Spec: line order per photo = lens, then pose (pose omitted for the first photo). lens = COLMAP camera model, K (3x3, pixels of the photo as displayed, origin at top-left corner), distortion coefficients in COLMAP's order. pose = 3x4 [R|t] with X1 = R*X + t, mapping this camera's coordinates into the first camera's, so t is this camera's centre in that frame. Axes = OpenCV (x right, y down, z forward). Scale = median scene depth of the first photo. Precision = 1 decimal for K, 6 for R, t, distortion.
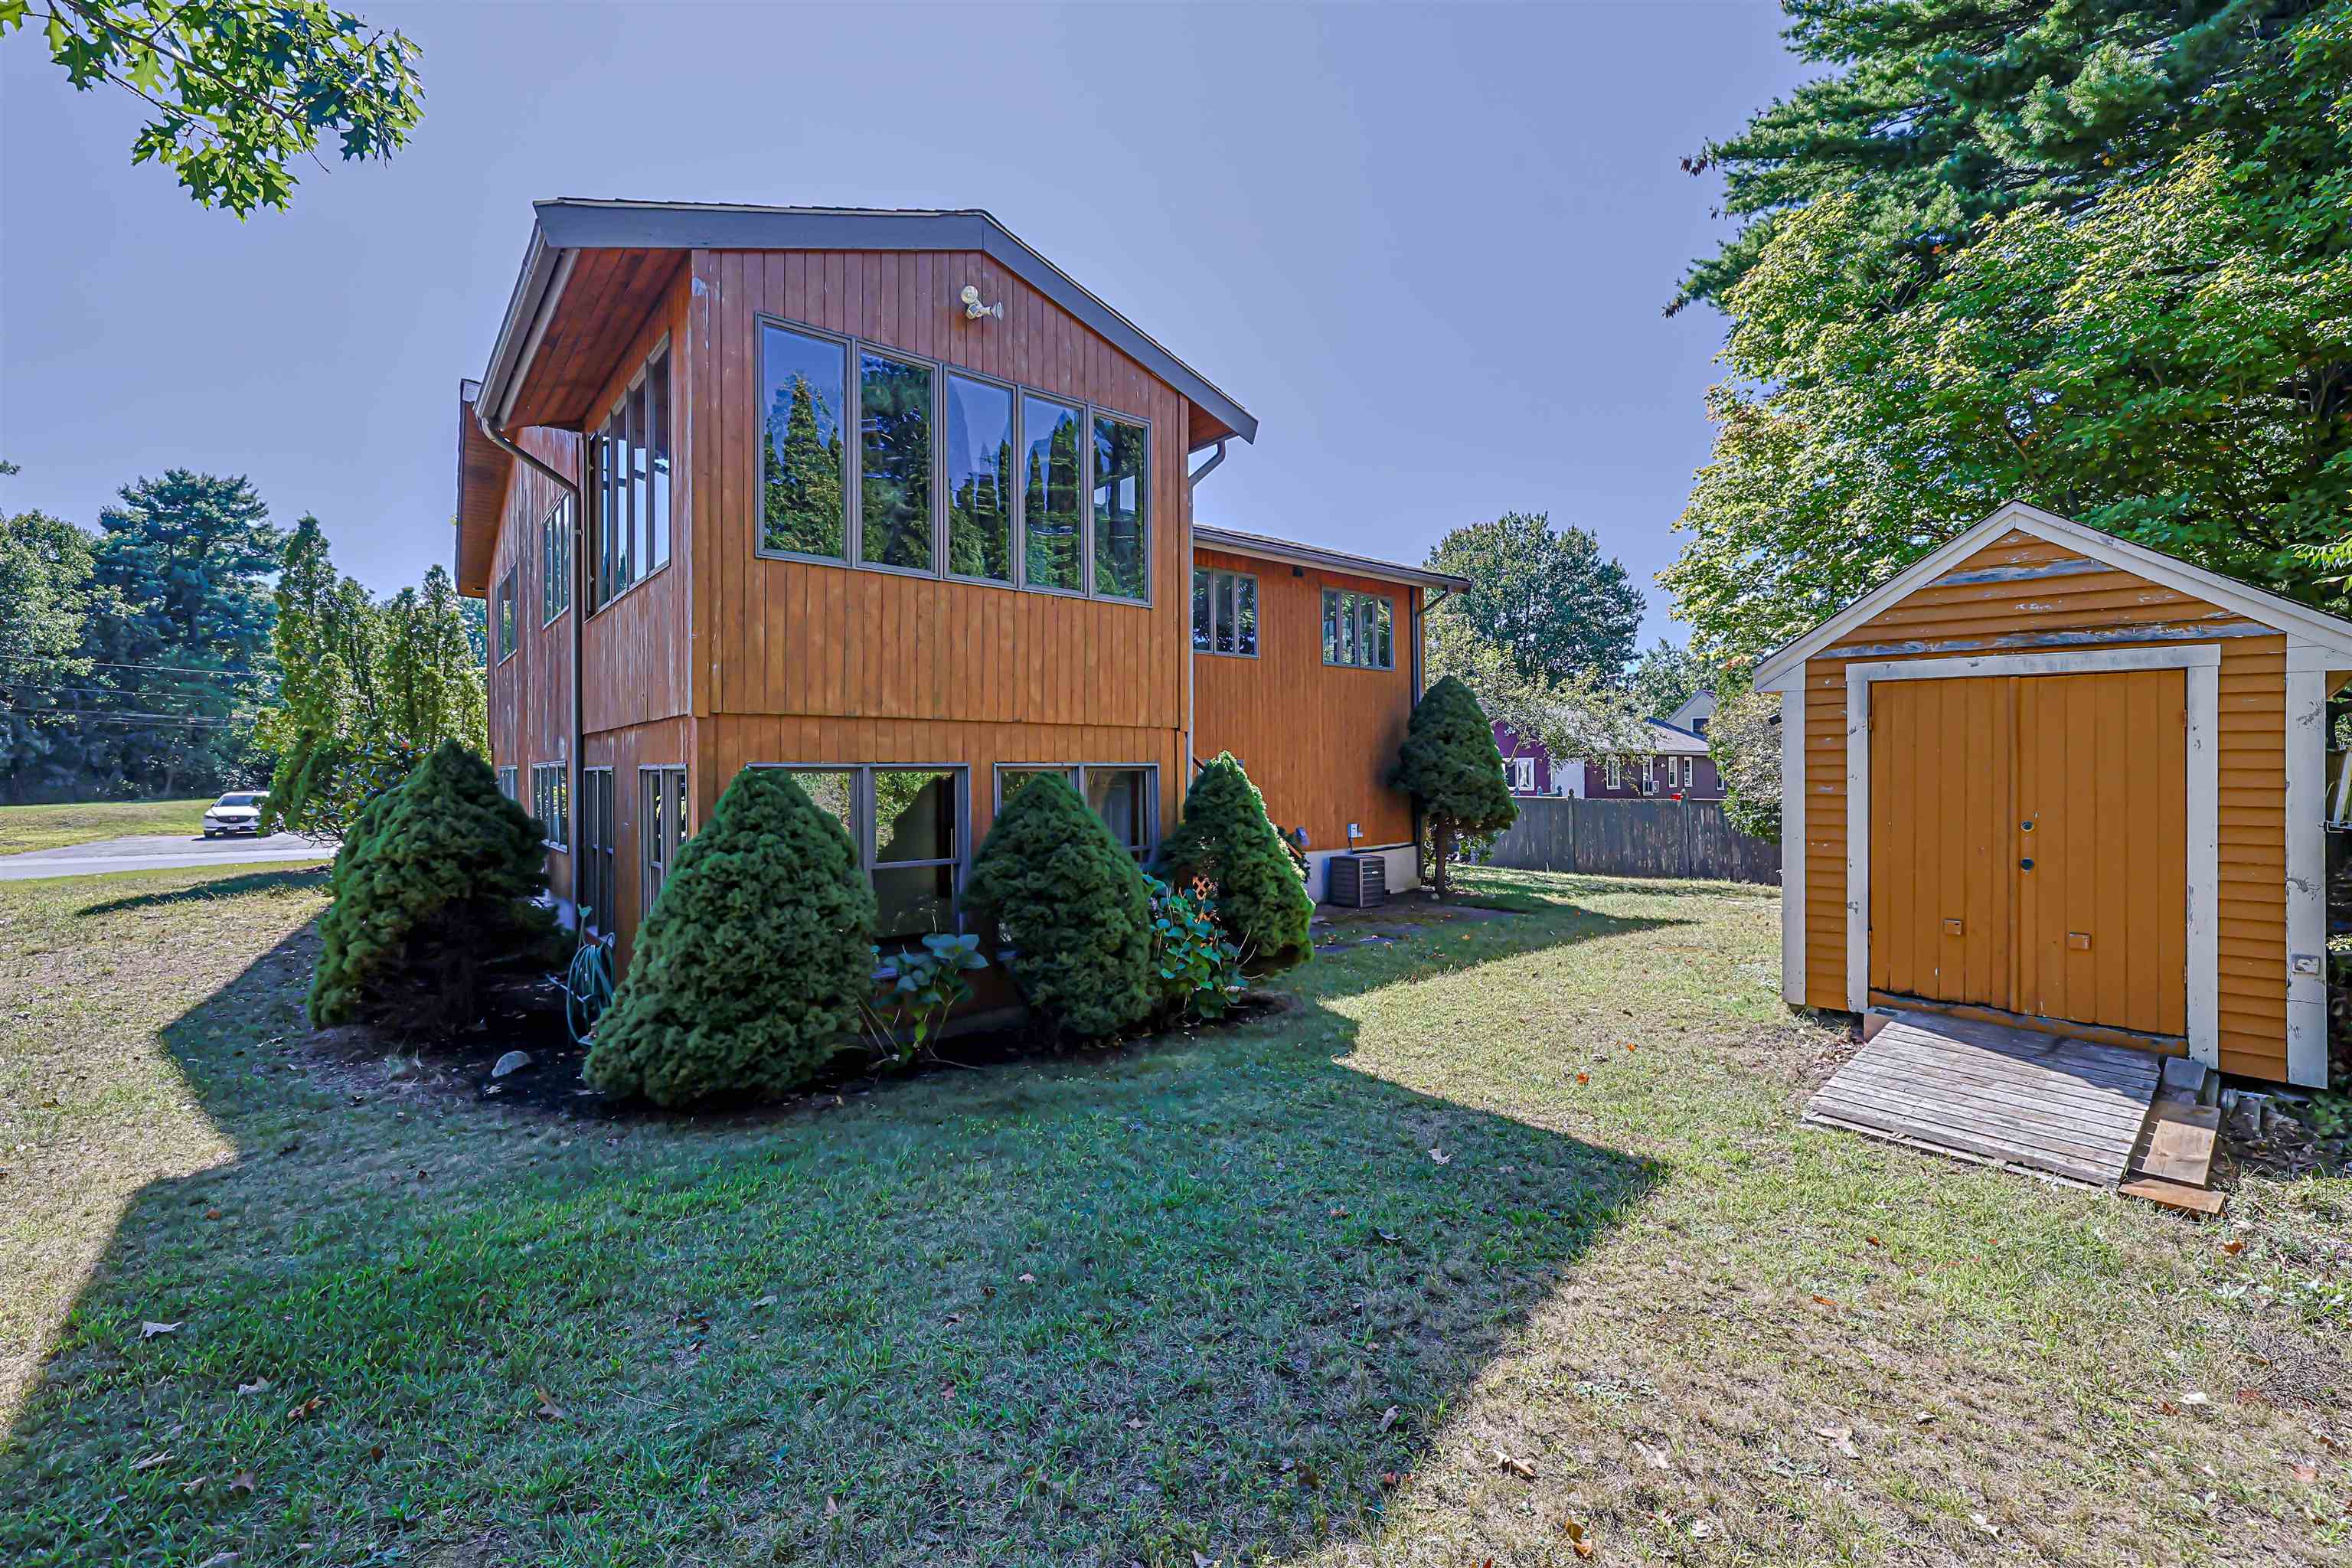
lens RADIAL K [[1044.3, 0, 1177.1], [0, 1044.3, 767.0], [0, 0, 1]] dist [0.010941, -0.004302]
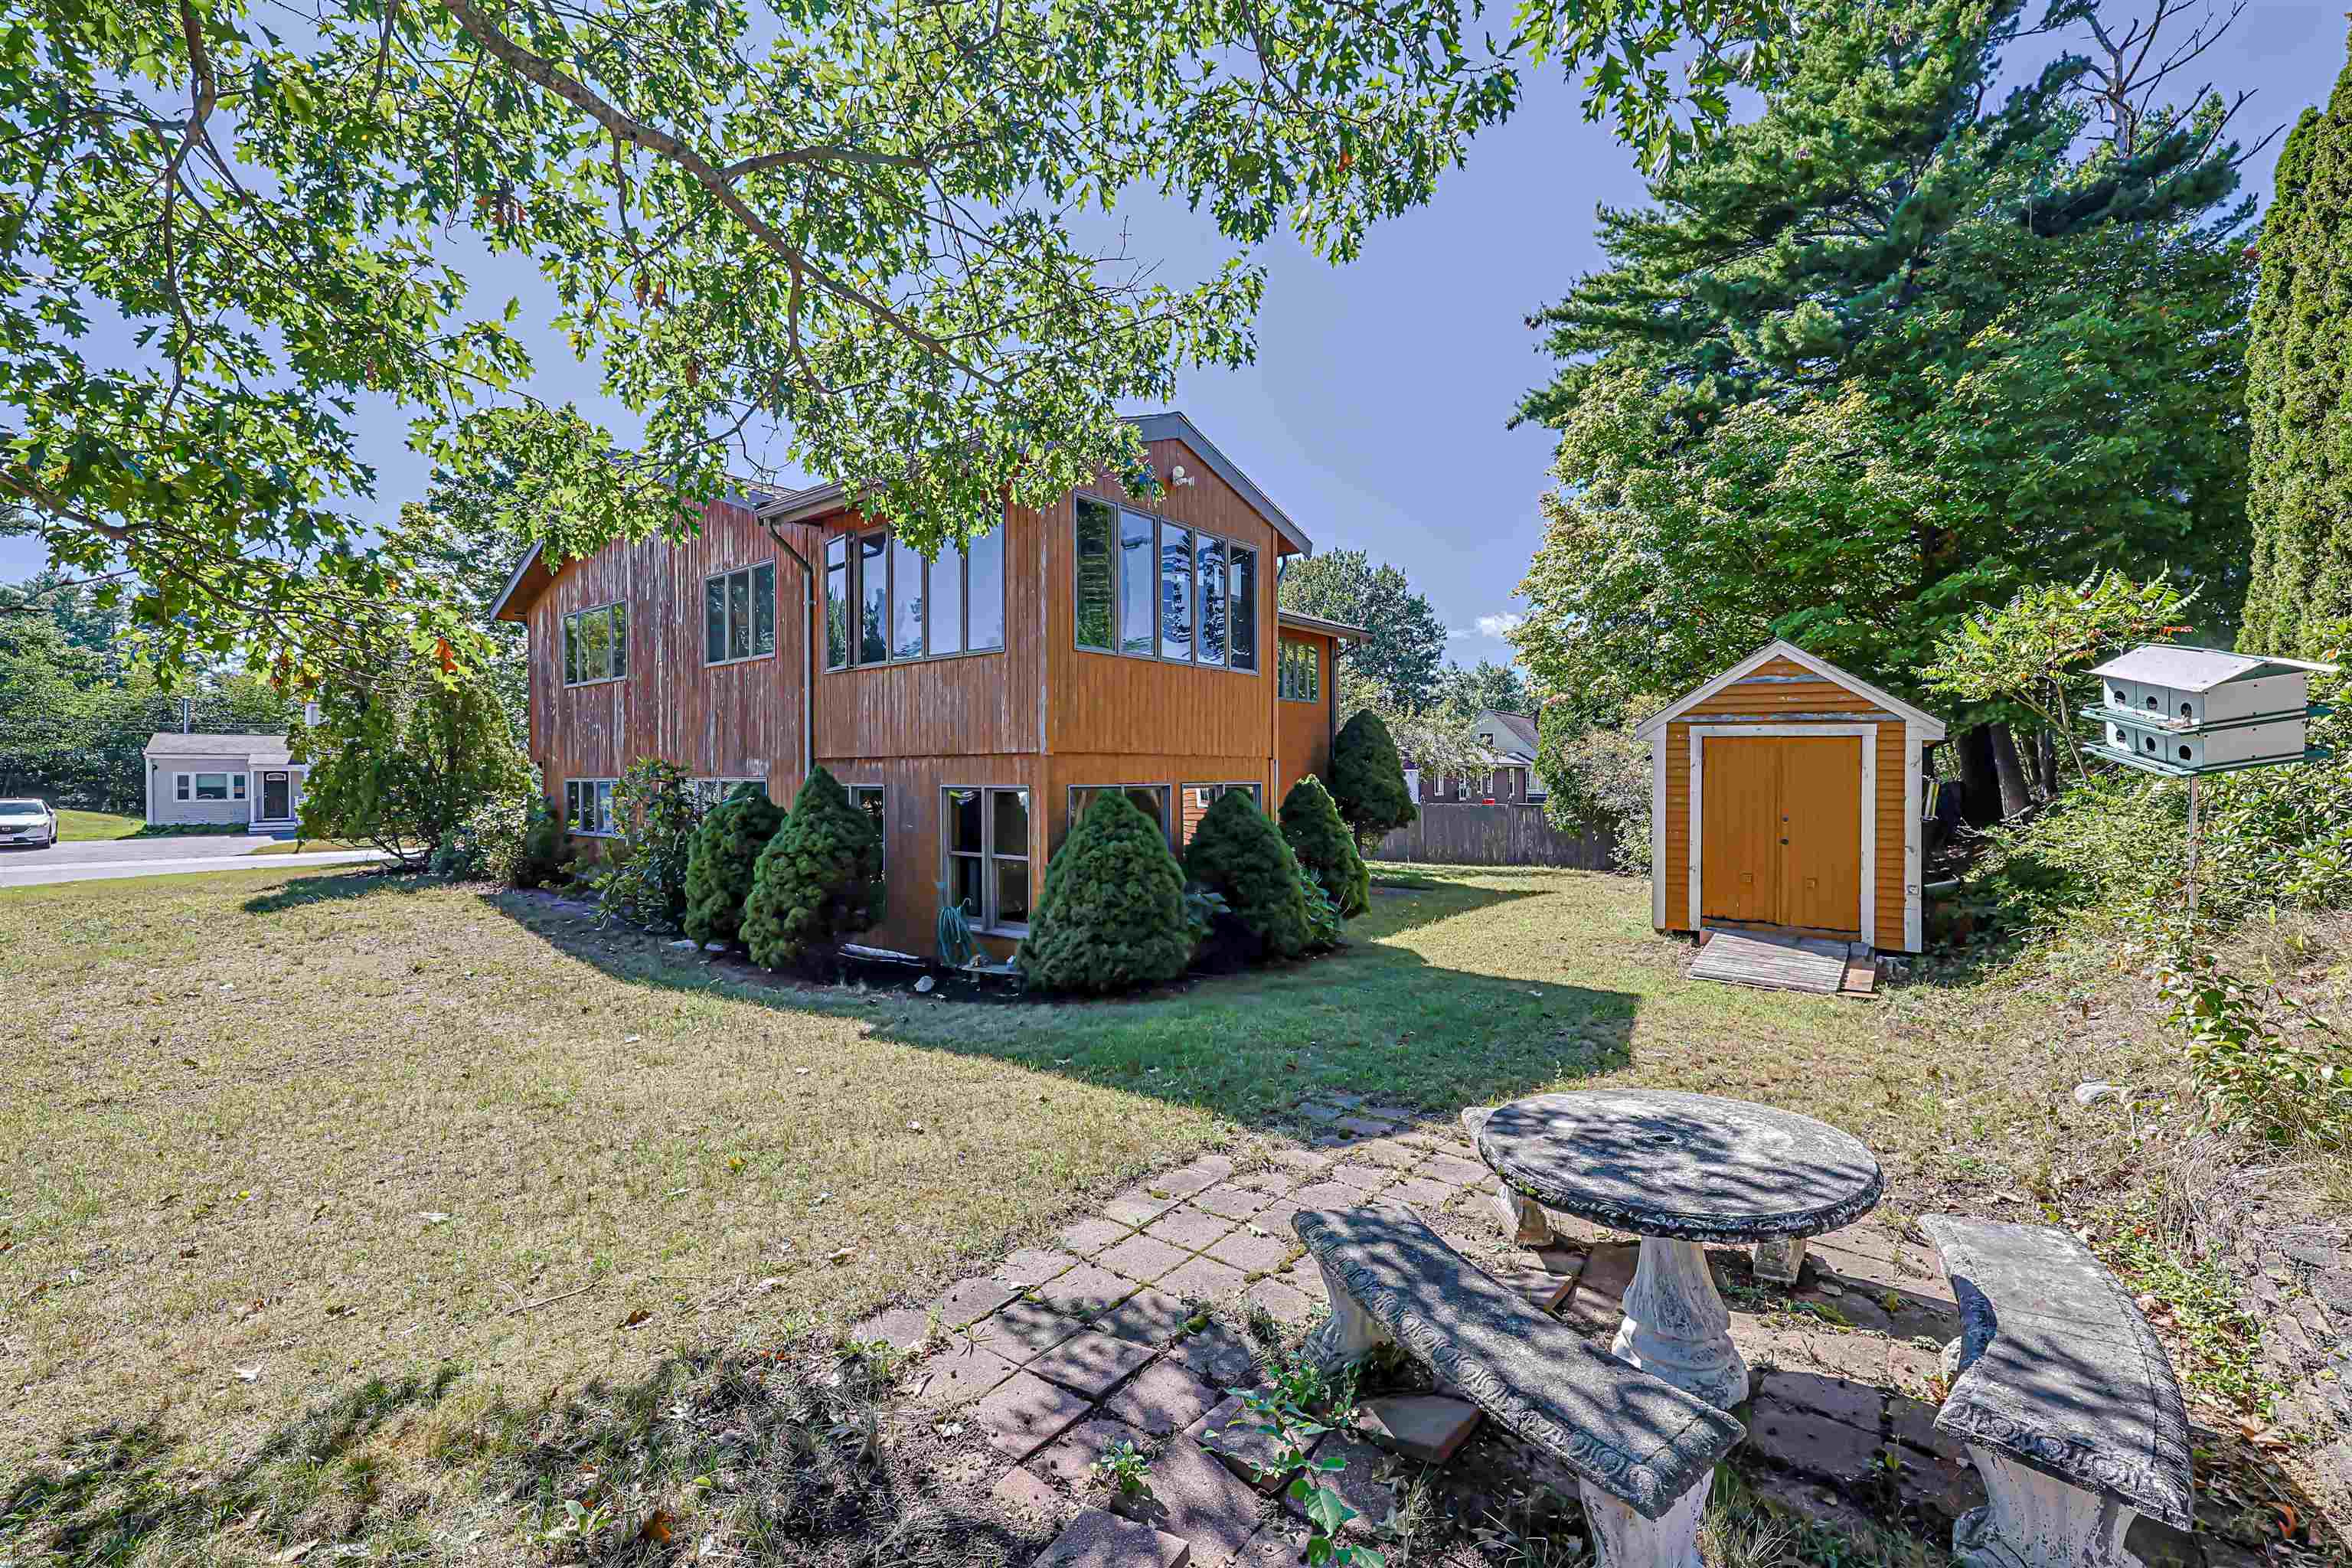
lens RADIAL K [[1060.5, 0, 1177.4], [0, 1060.5, 776.8], [0, 0, 1]] dist [0.005157, 0.000476]
pose [[0.977411, 0.002580, 0.211330, -0.298768], [-0.003840, 0.999977, 0.005550, -0.012397], [-0.211311, -0.006236, 0.977399, -0.281628]]
